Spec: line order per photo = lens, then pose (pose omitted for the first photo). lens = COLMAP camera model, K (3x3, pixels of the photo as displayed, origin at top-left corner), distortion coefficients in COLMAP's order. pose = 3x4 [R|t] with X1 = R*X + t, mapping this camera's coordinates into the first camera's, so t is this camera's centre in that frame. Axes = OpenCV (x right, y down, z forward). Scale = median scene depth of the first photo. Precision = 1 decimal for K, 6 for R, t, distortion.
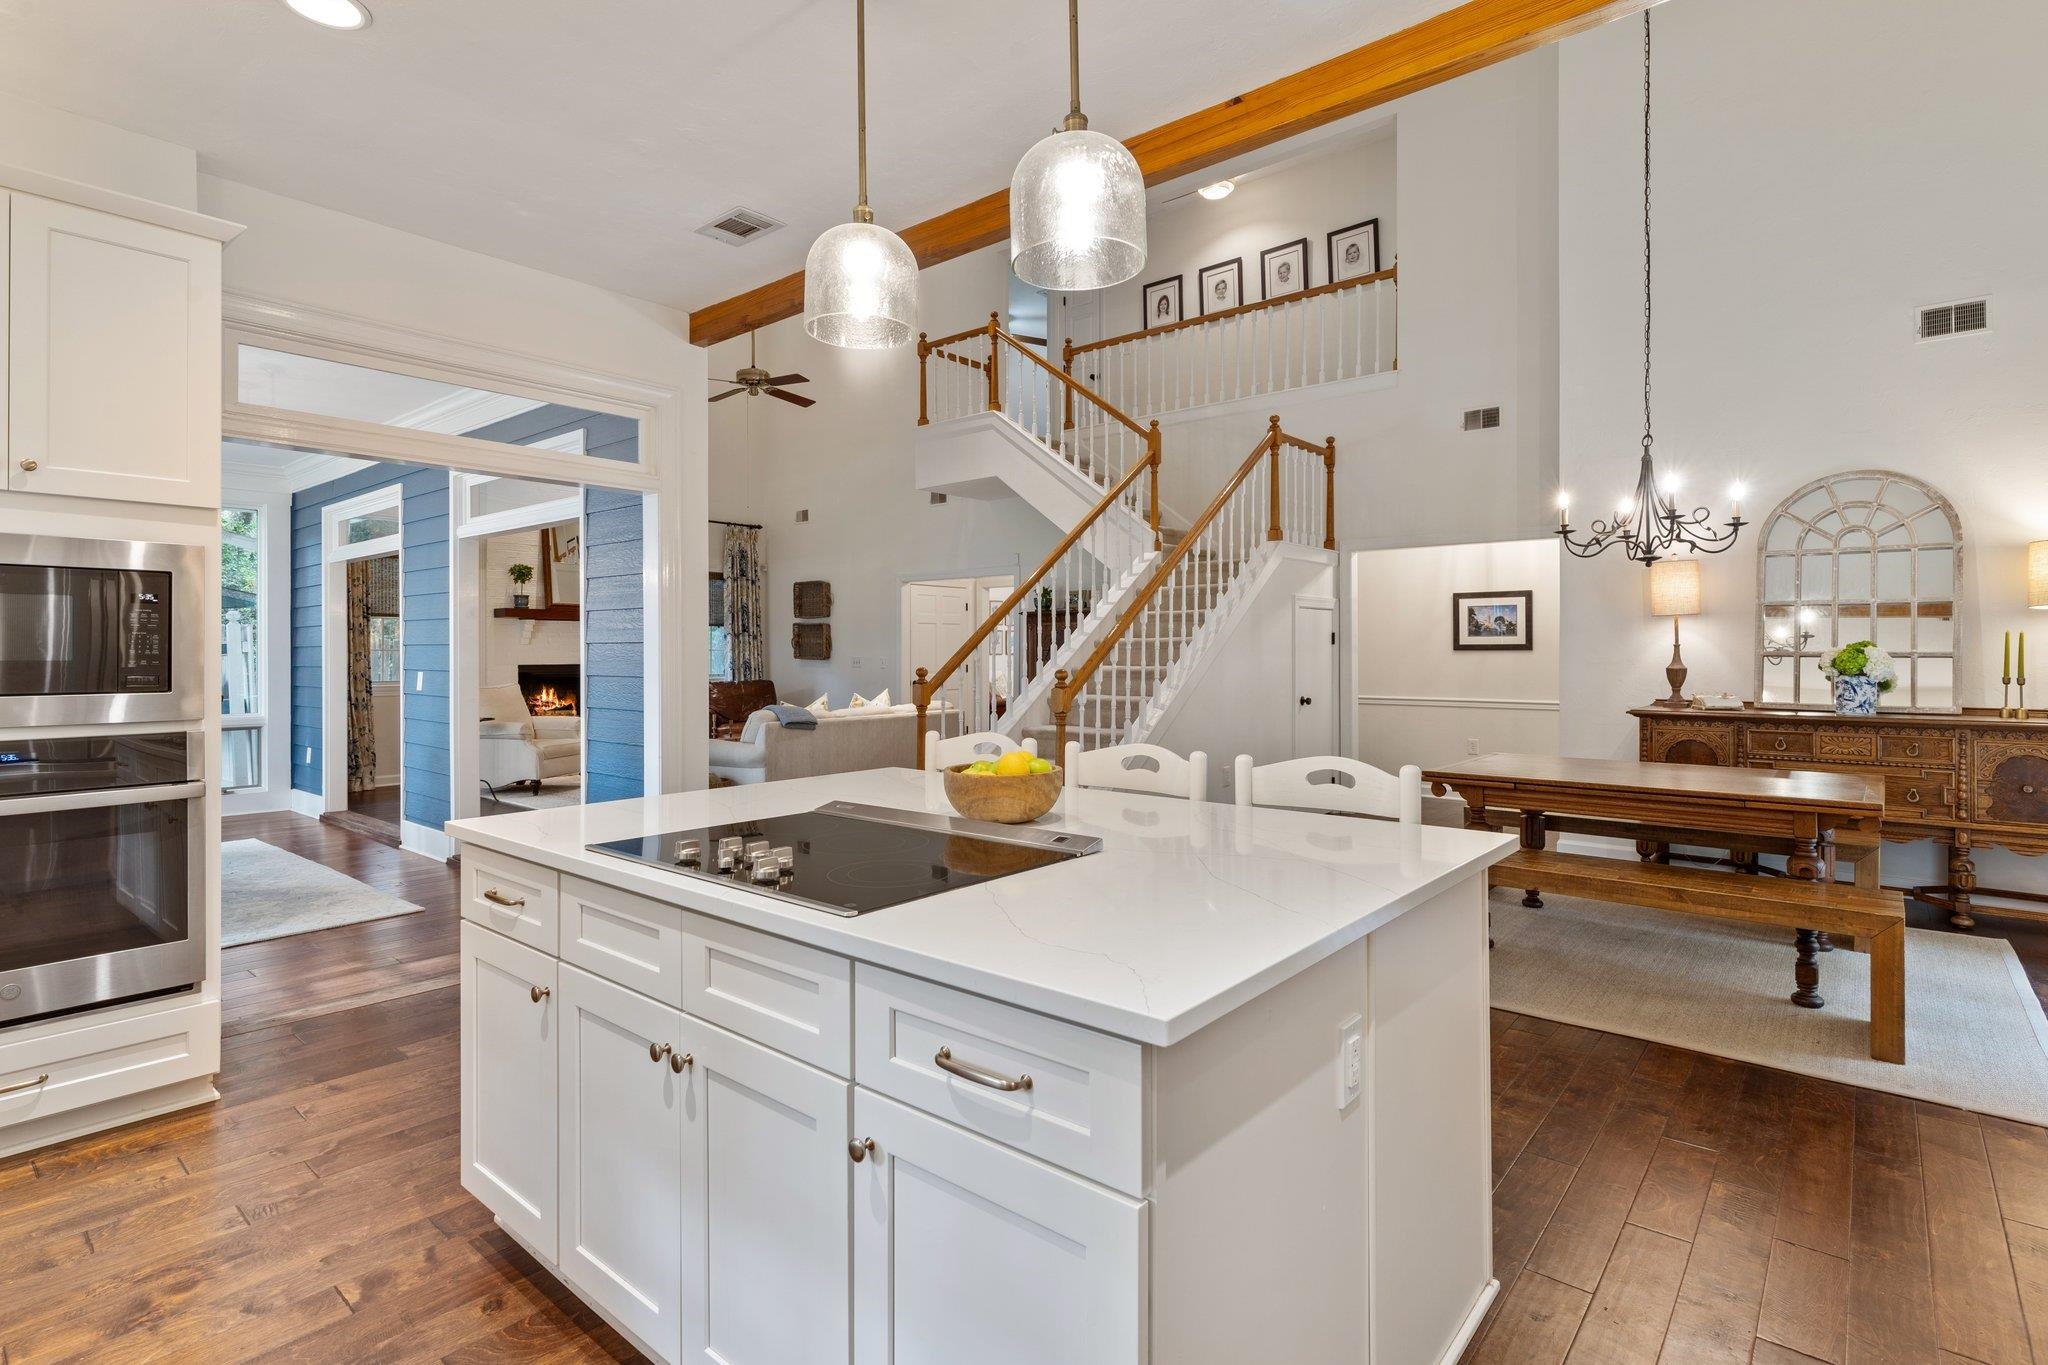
lens RADIAL K [[980.2, 0, 1023.0], [0, 980.2, 652.9], [0, 0, 1]] dist [0.000195, 0.000077]
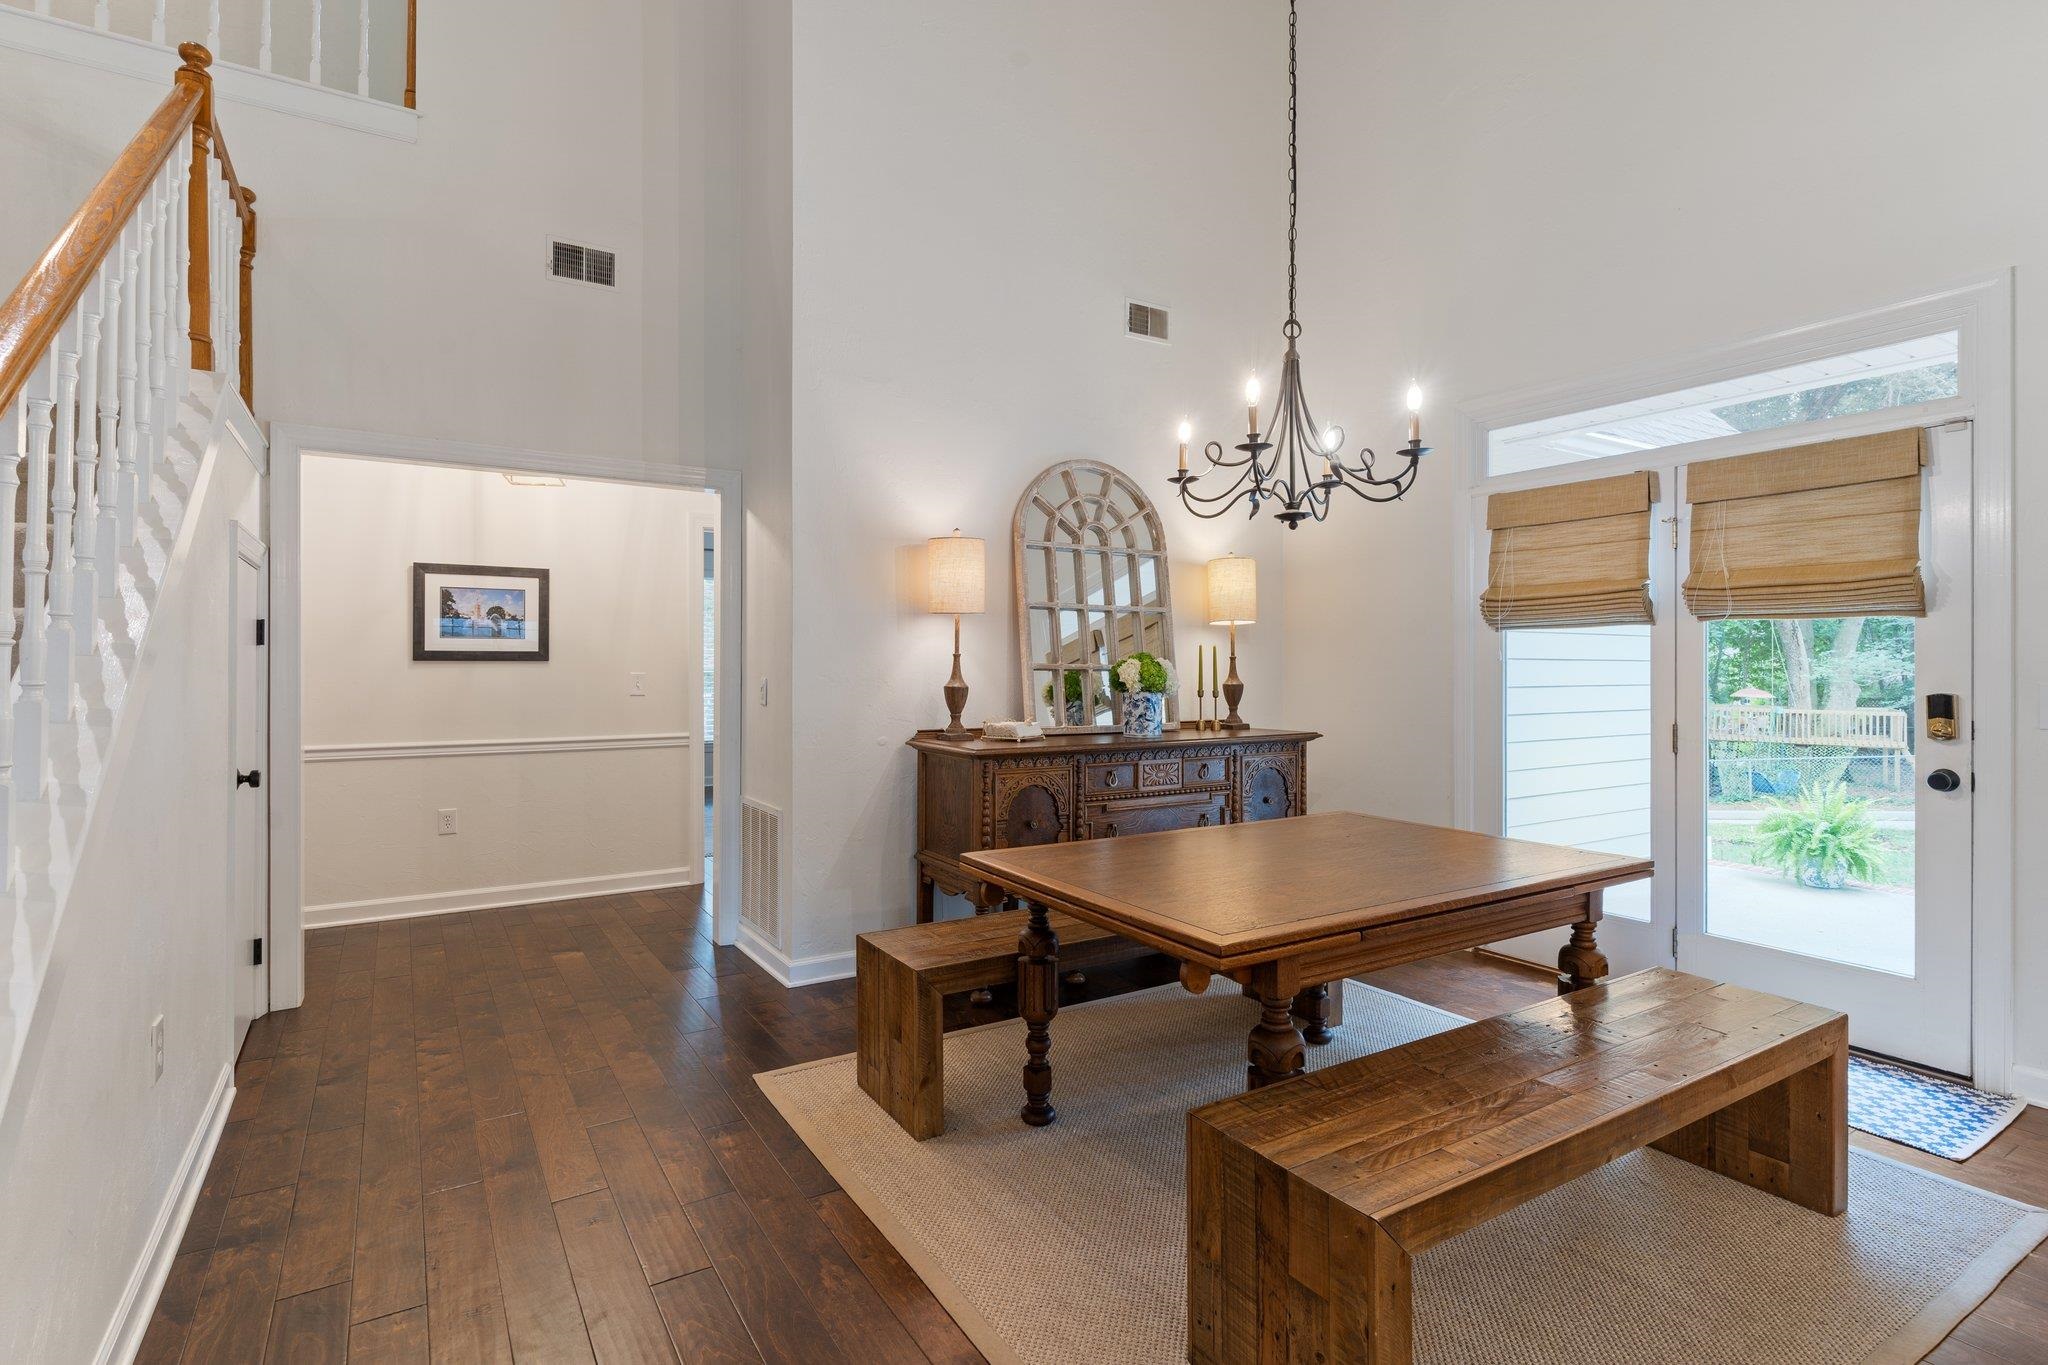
lens RADIAL K [[996.8, 0, 1021.2], [0, 996.8, 665.6], [0, 0, 1]] dist [0.015533, 0.000266]
pose [[0.310350, 0.002989, 0.950618, -0.015526], [-0.001708, 0.999995, -0.002586, 0.001489], [-0.950621, -0.000821, 0.310354, 0.495211]]
